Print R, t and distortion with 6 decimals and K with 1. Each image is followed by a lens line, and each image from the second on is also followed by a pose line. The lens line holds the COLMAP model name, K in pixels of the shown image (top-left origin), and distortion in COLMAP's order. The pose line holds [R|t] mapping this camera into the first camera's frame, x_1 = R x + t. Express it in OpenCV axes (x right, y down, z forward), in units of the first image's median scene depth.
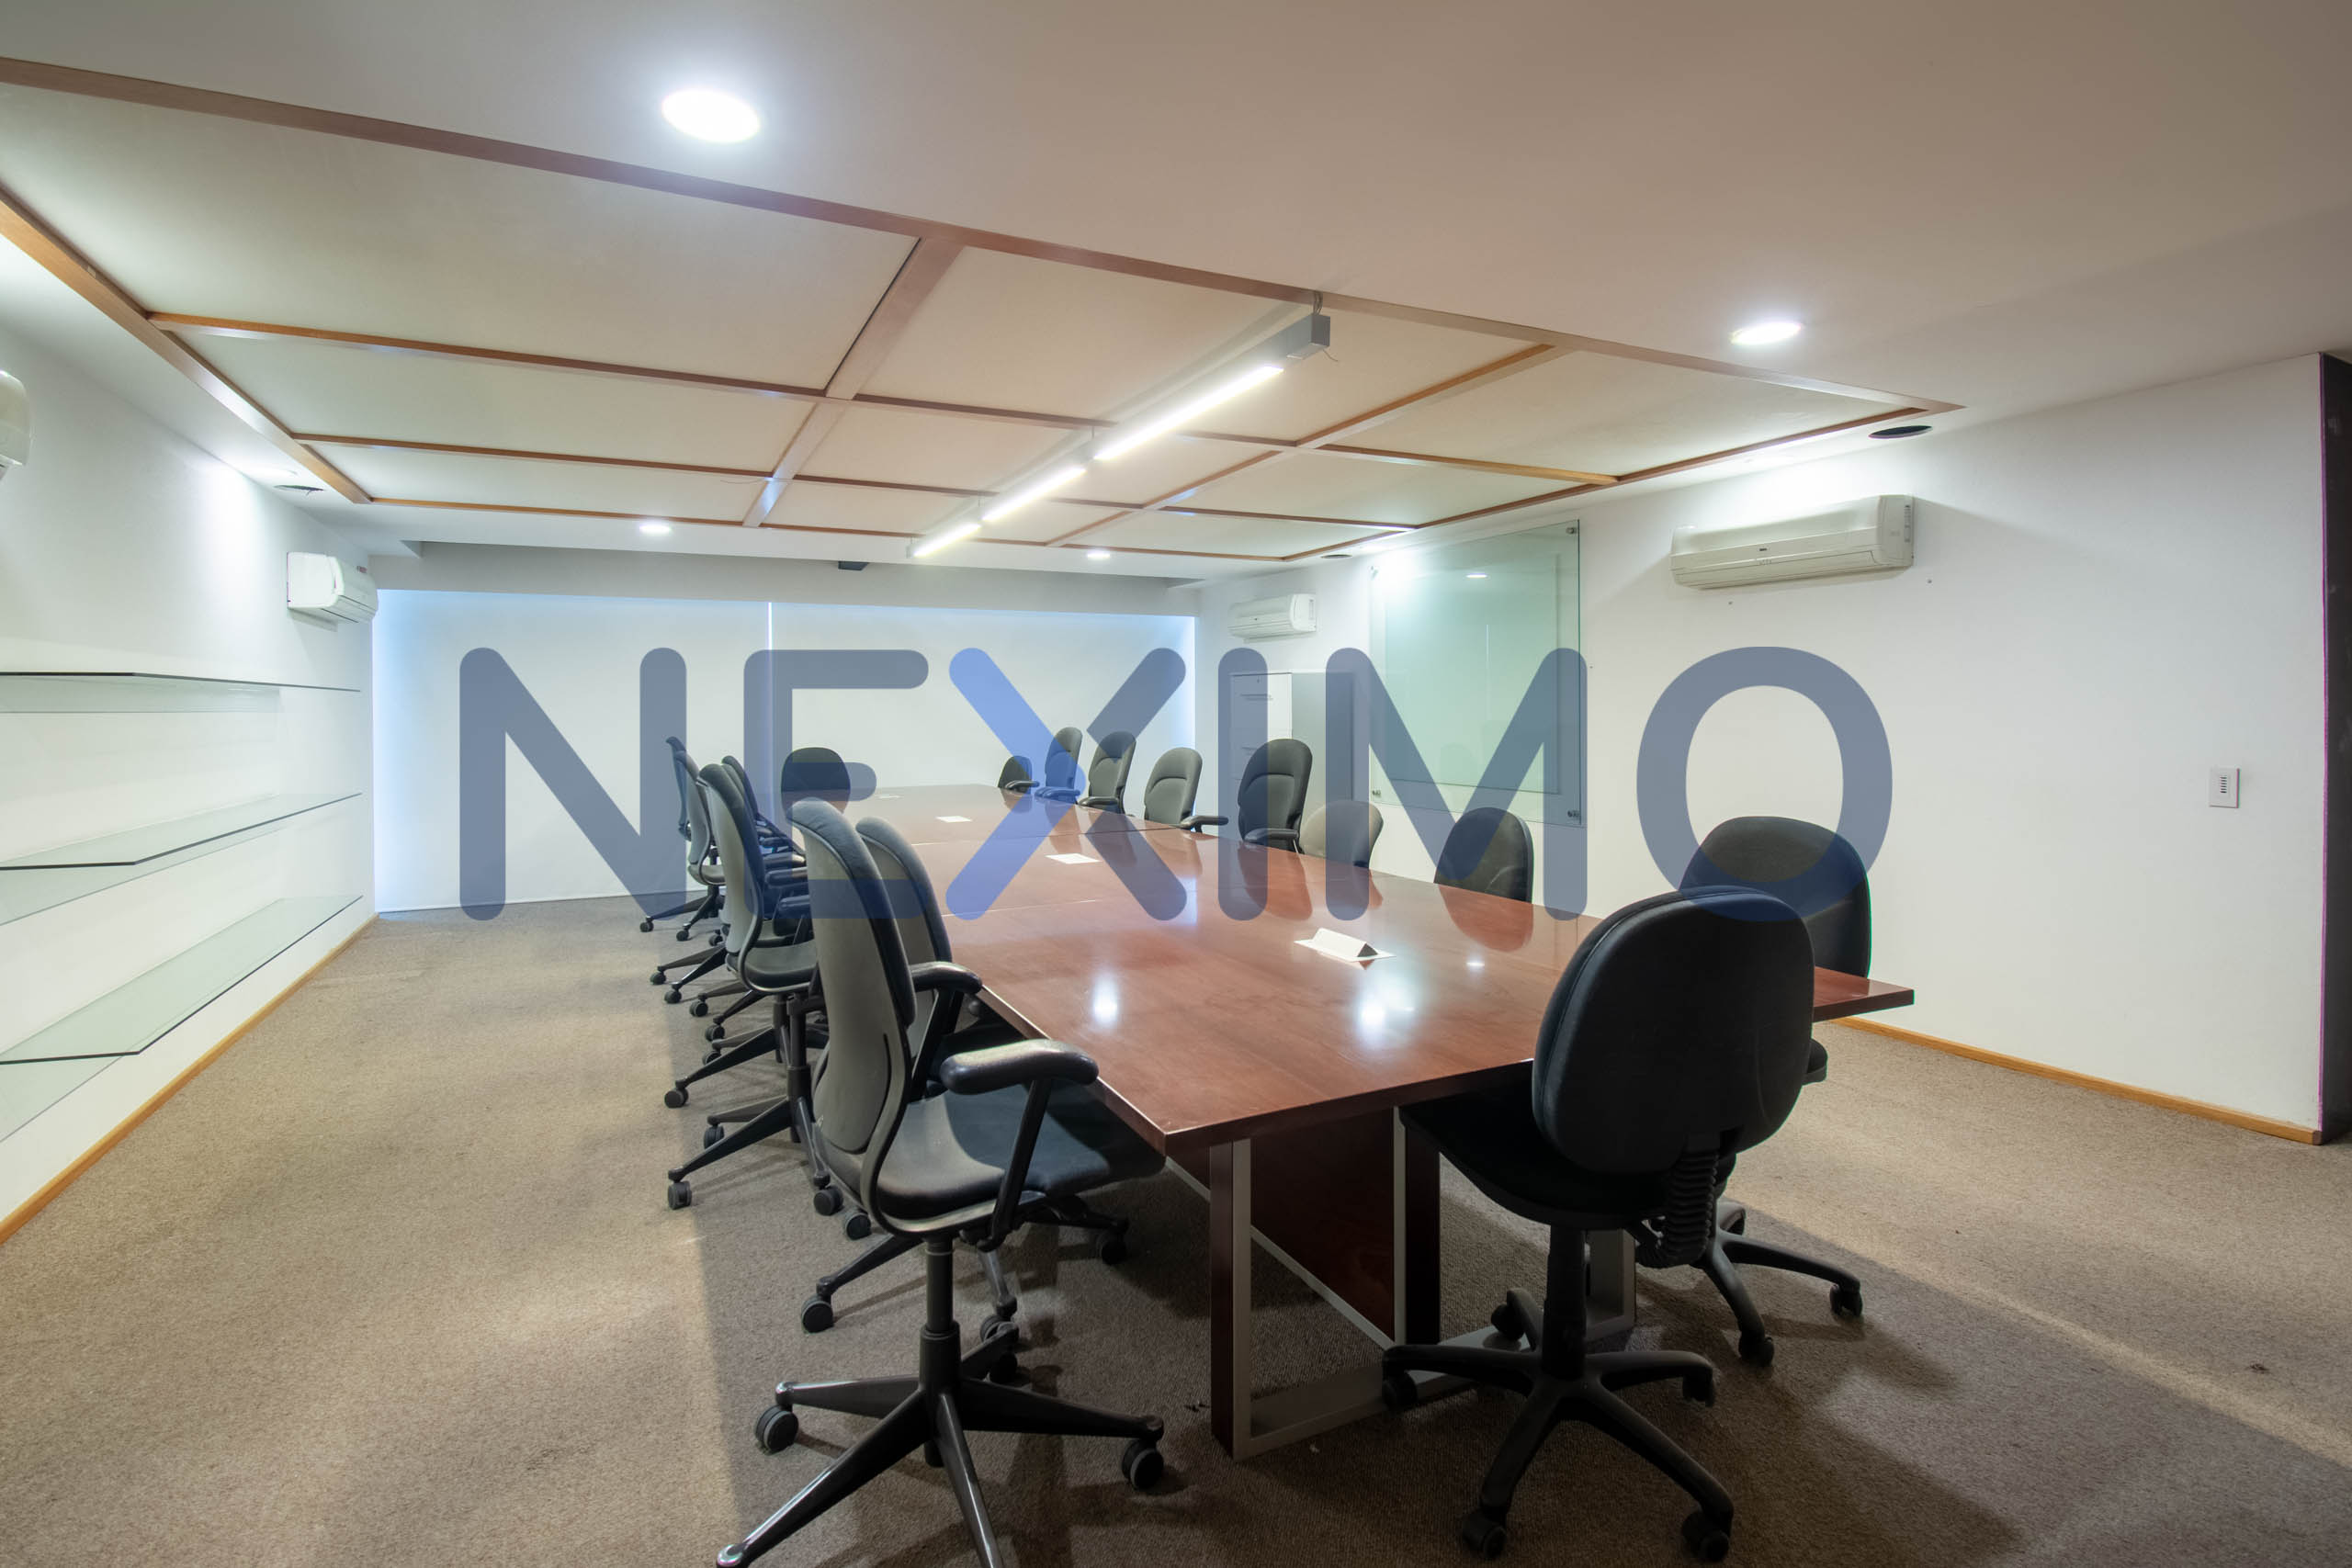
lens RADIAL K [[1072.8, 0, 1168.1], [0, 1072.8, 773.9], [0, 0, 1]] dist [0.012356, -0.000026]
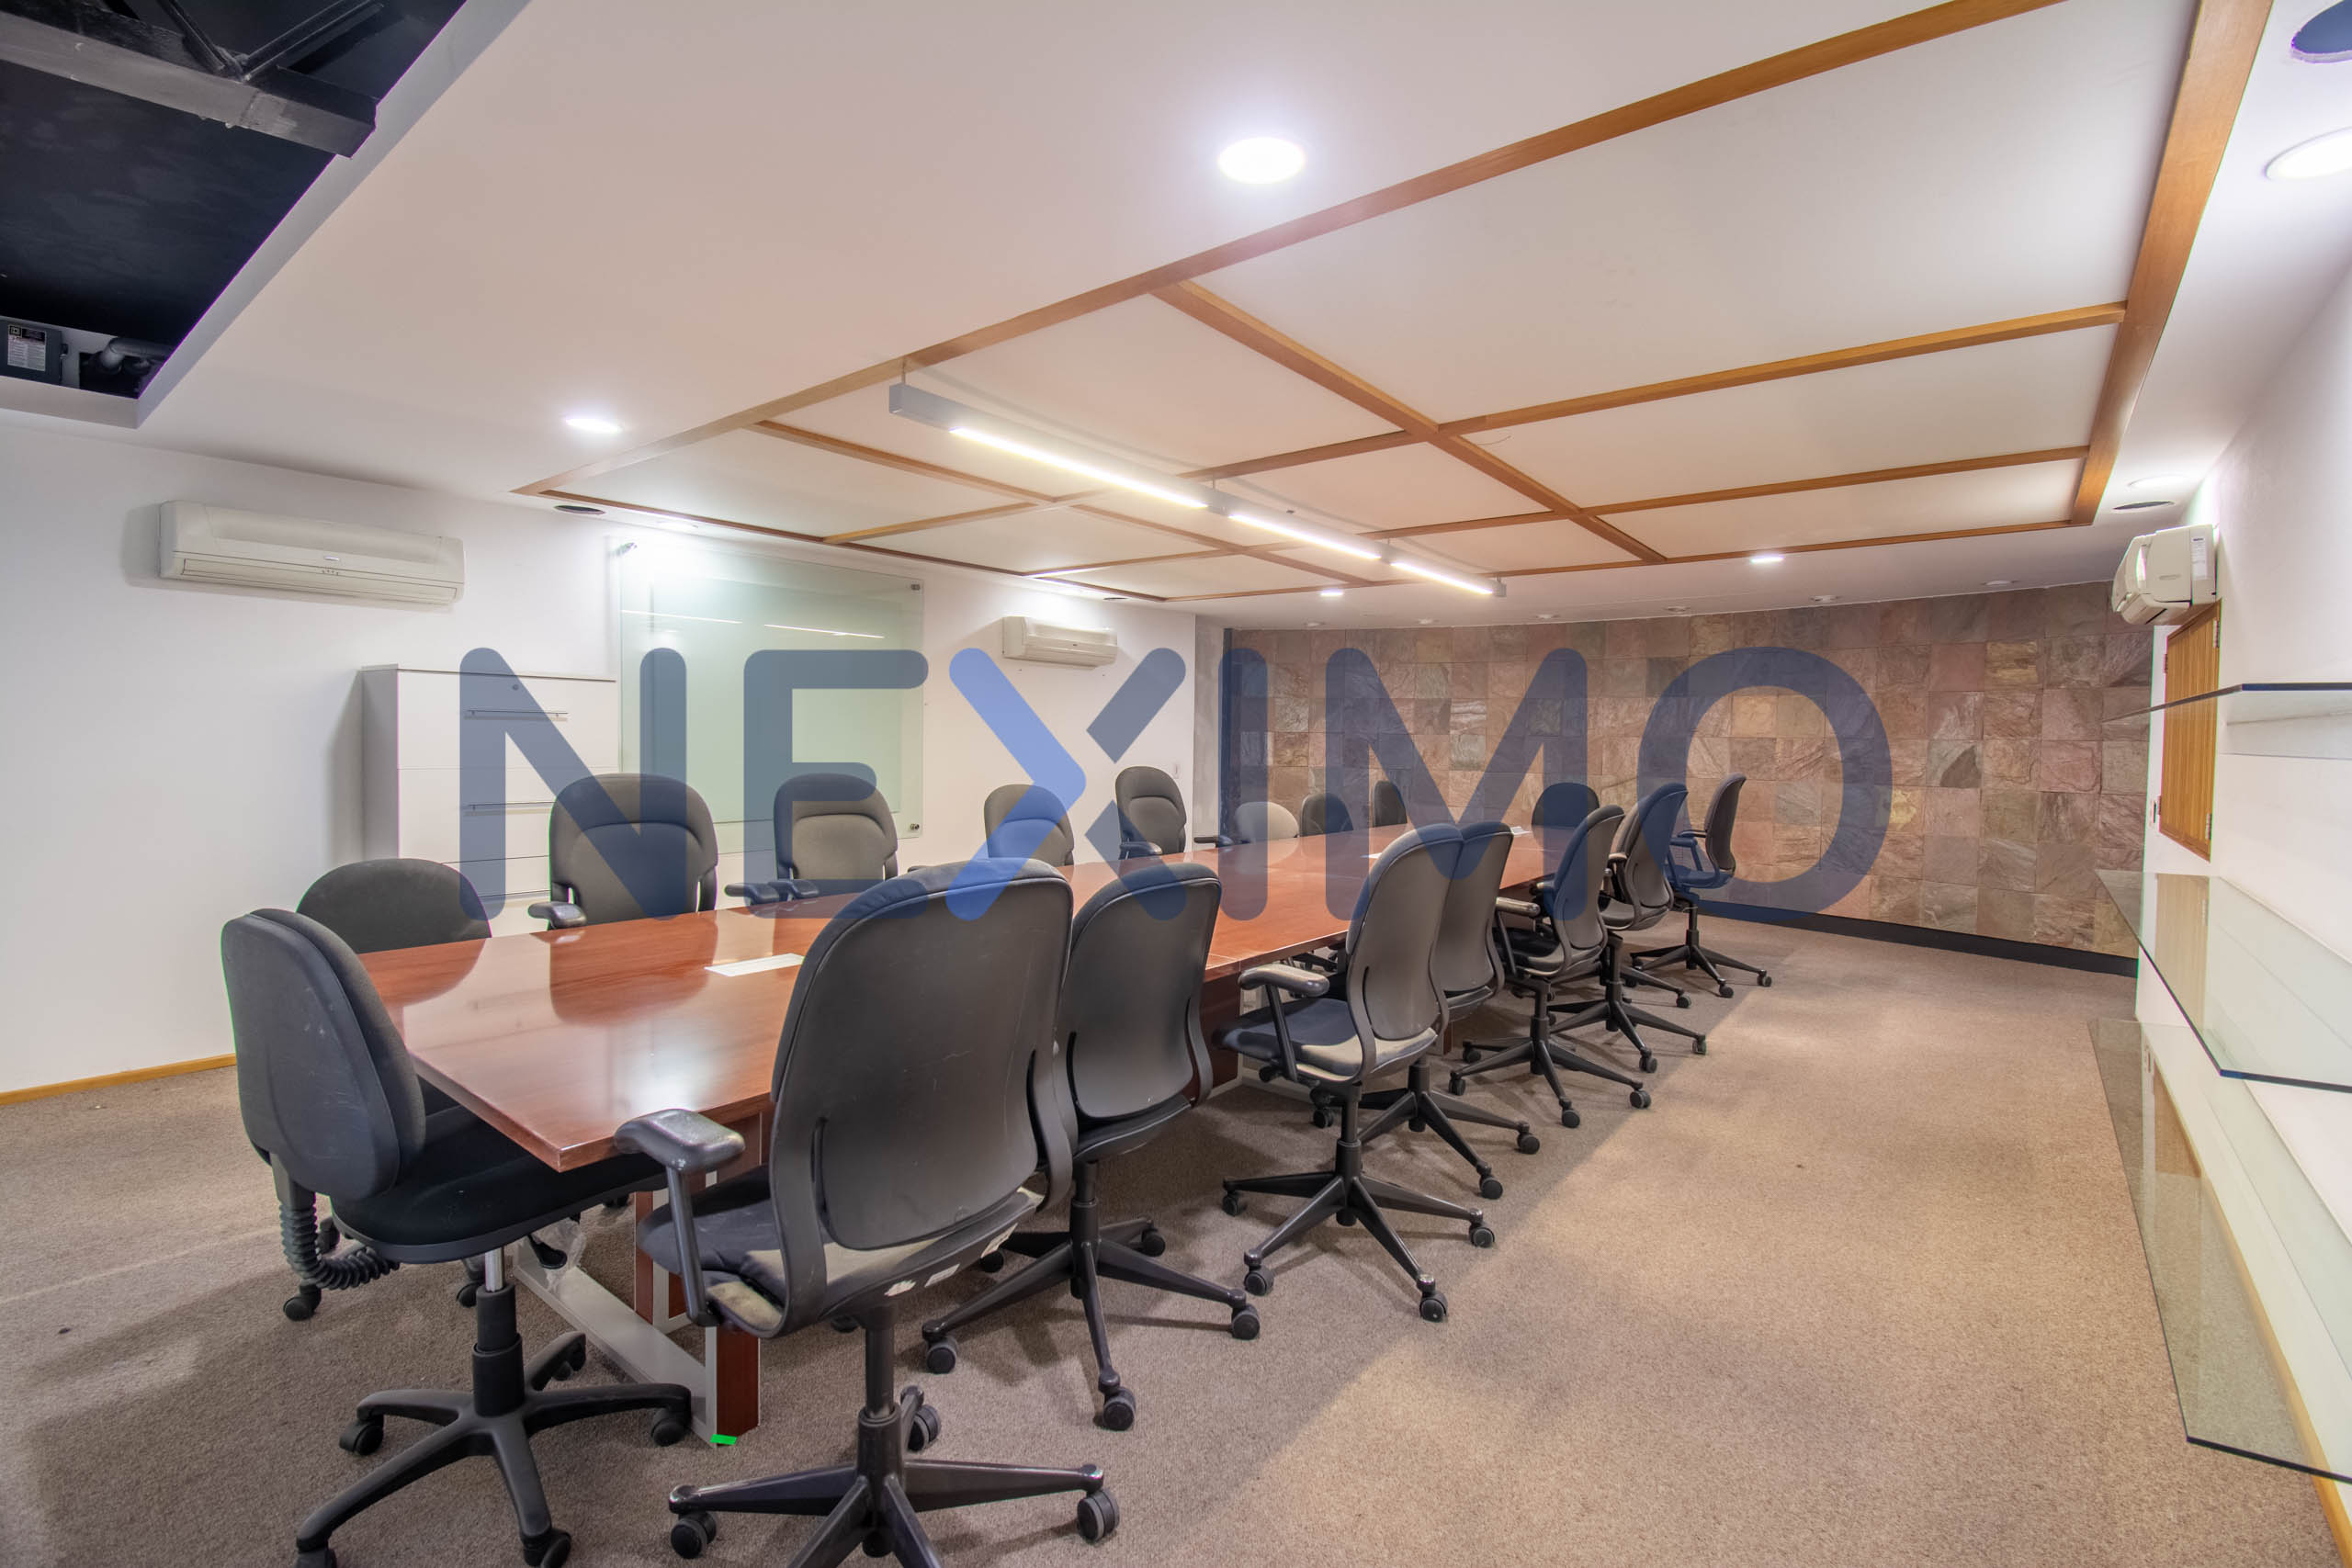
lens RADIAL K [[1072.8, 0, 1168.1], [0, 1072.8, 773.9], [0, 0, 1]] dist [0.012356, -0.000026]
pose [[-0.417494, -0.032525, 0.908098, -1.087537], [0.044965, 0.997395, 0.056395, -0.097883], [-0.907567, 0.064377, -0.414944, 1.639420]]
